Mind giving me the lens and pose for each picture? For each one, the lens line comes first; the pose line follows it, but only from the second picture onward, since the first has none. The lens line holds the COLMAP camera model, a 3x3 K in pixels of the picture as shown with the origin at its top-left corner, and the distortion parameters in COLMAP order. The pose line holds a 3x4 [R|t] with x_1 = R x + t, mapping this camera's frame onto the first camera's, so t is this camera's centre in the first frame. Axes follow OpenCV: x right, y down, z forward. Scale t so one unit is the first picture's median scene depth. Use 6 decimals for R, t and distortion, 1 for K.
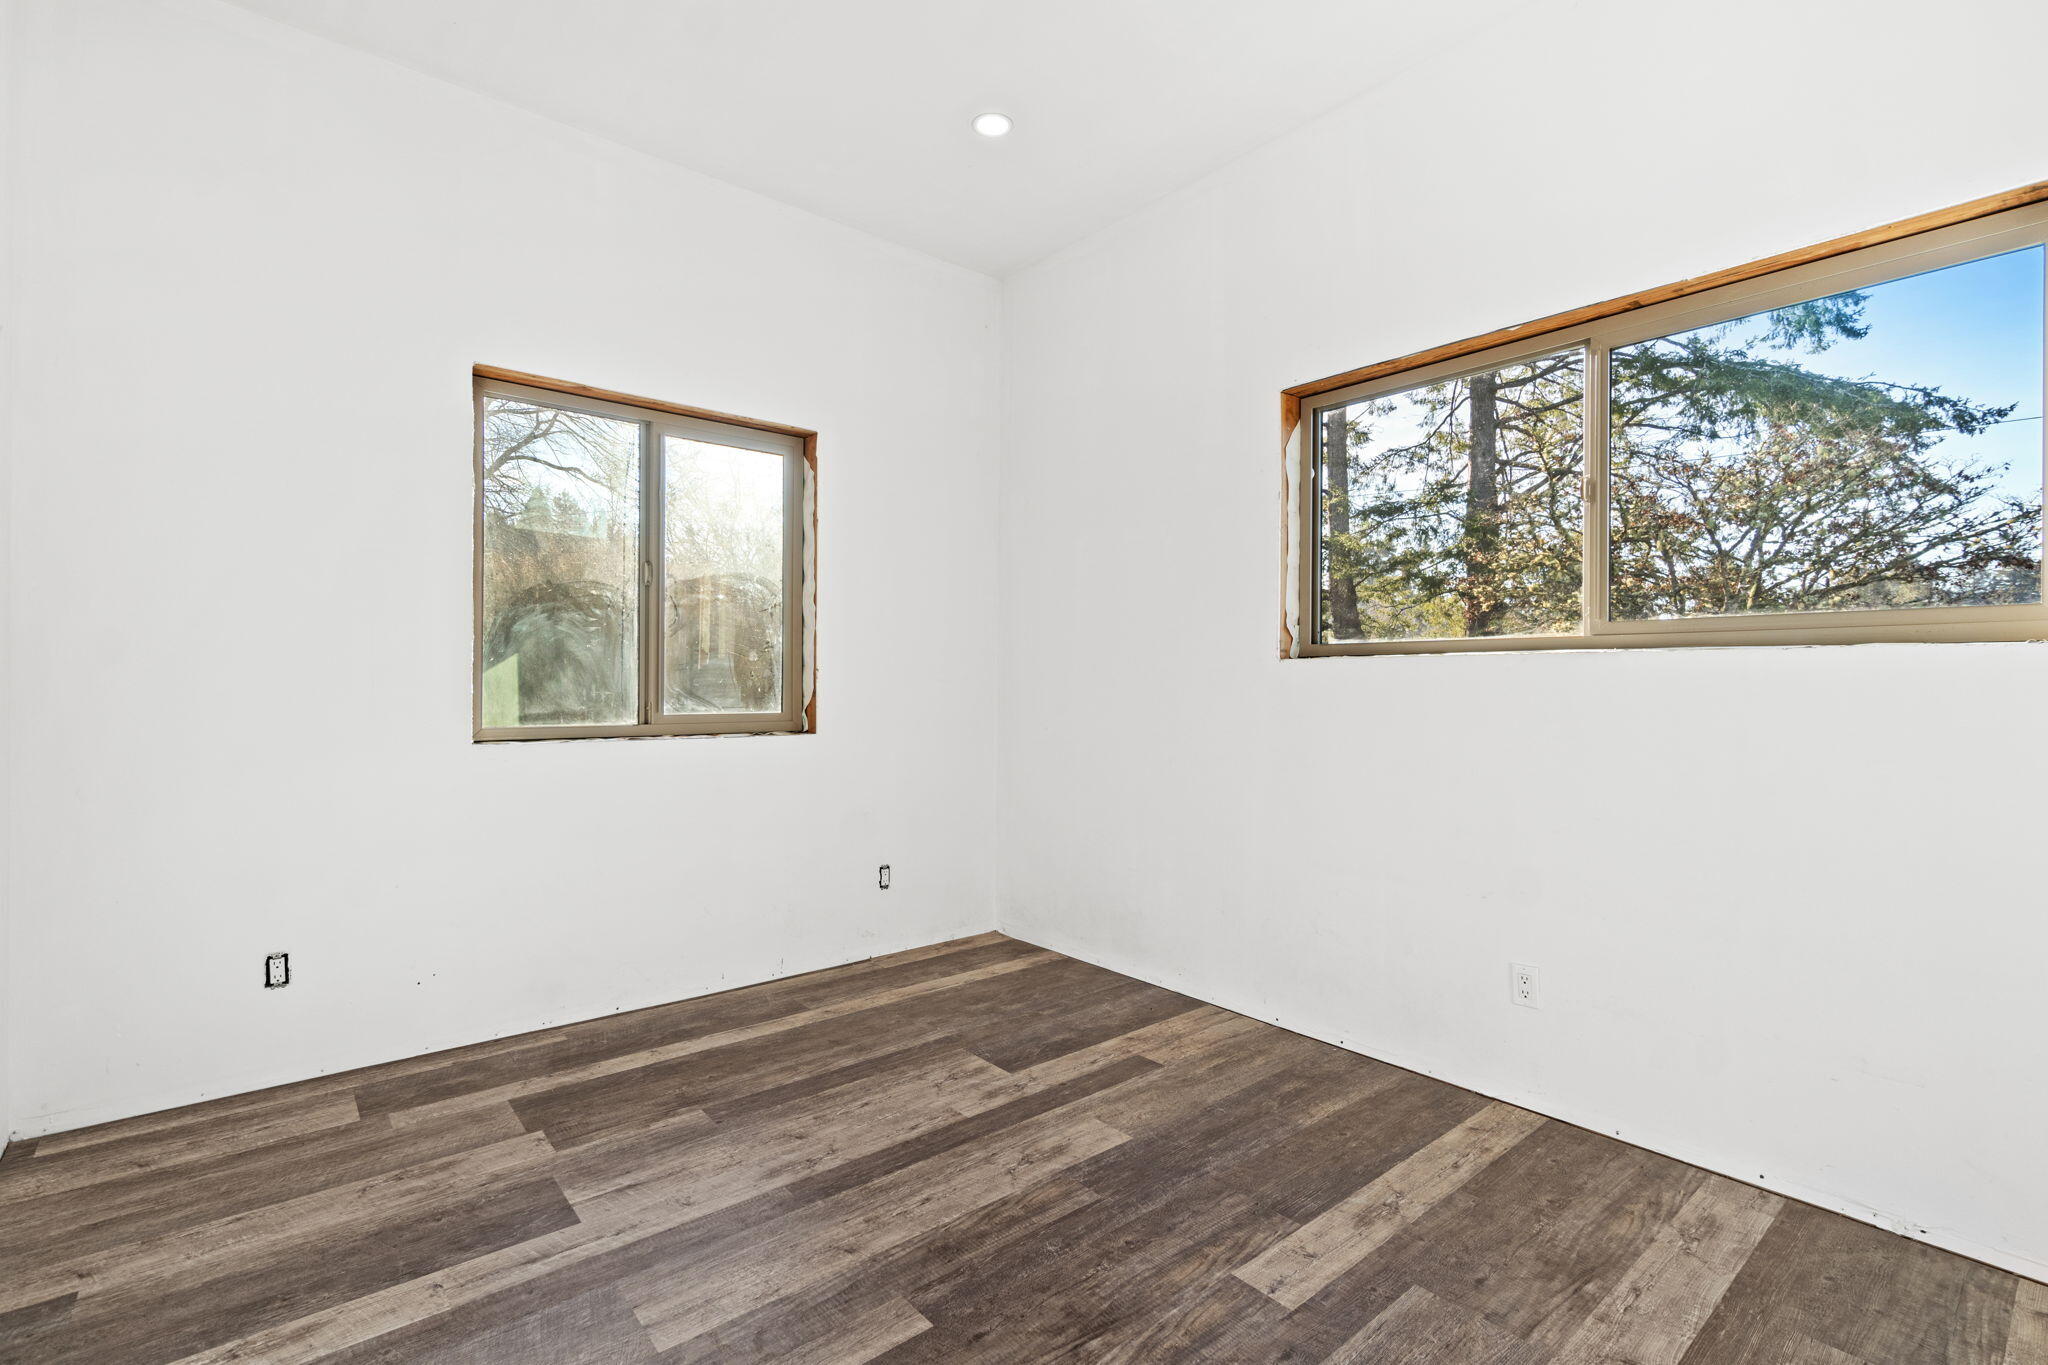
lens RADIAL K [[912.7, 0, 1020.2], [0, 912.7, 669.4], [0, 0, 1]] dist [-0.000600, 0.000748]
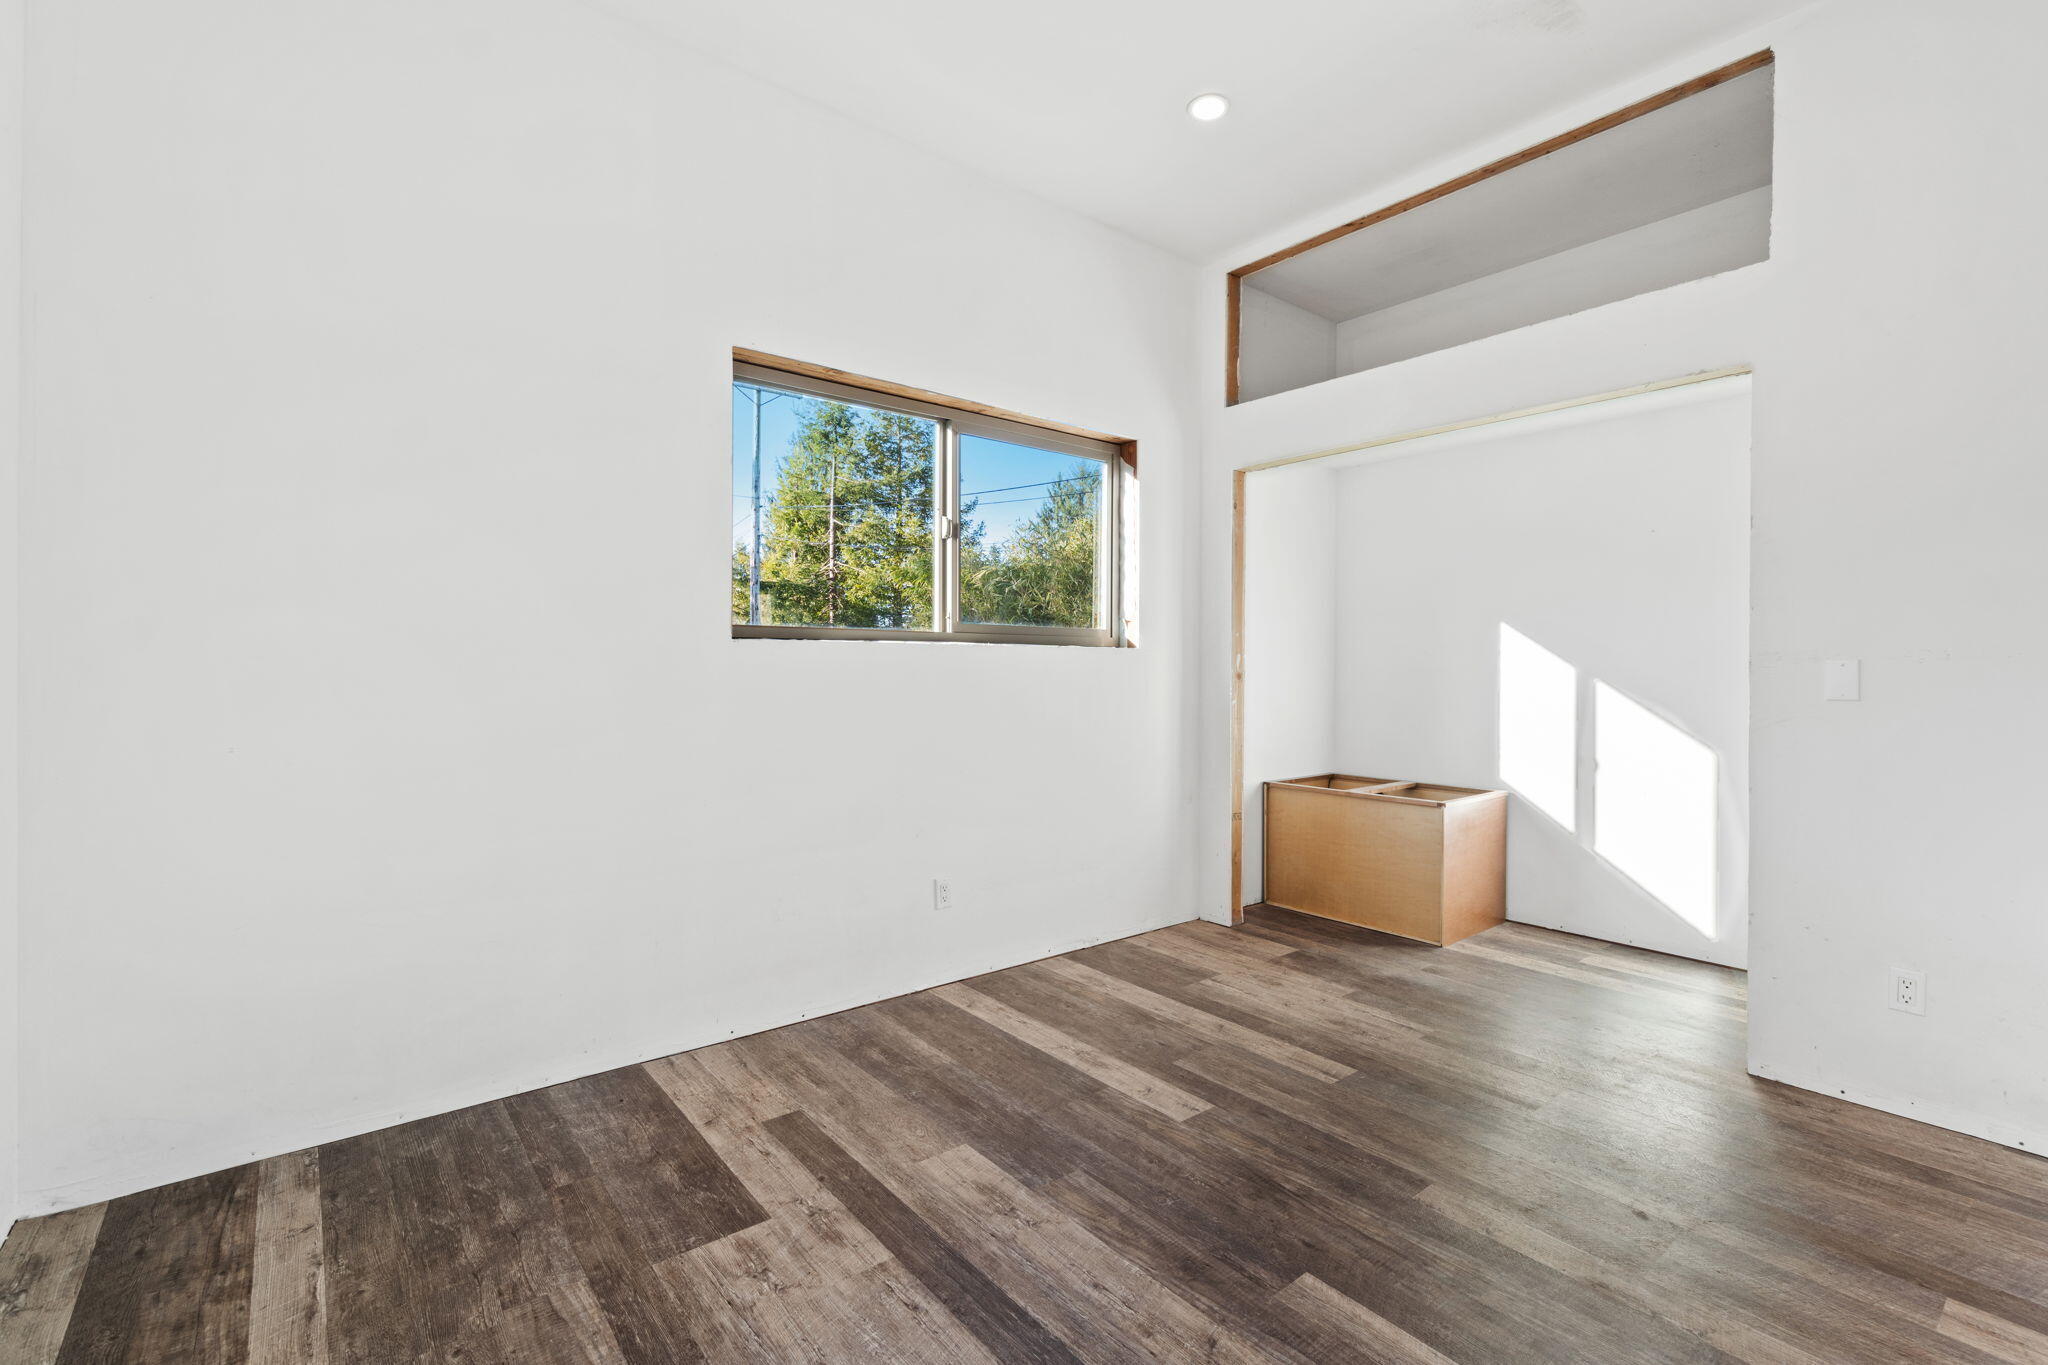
lens RADIAL K [[912.7, 0, 1020.2], [0, 912.7, 669.4], [0, 0, 1]] dist [-0.000600, 0.000748]
pose [[0.026963, -0.006732, 0.999614, -0.753017], [-0.021002, 0.999753, 0.007299, 0.014923], [-0.999416, -0.021191, 0.026815, 0.860757]]
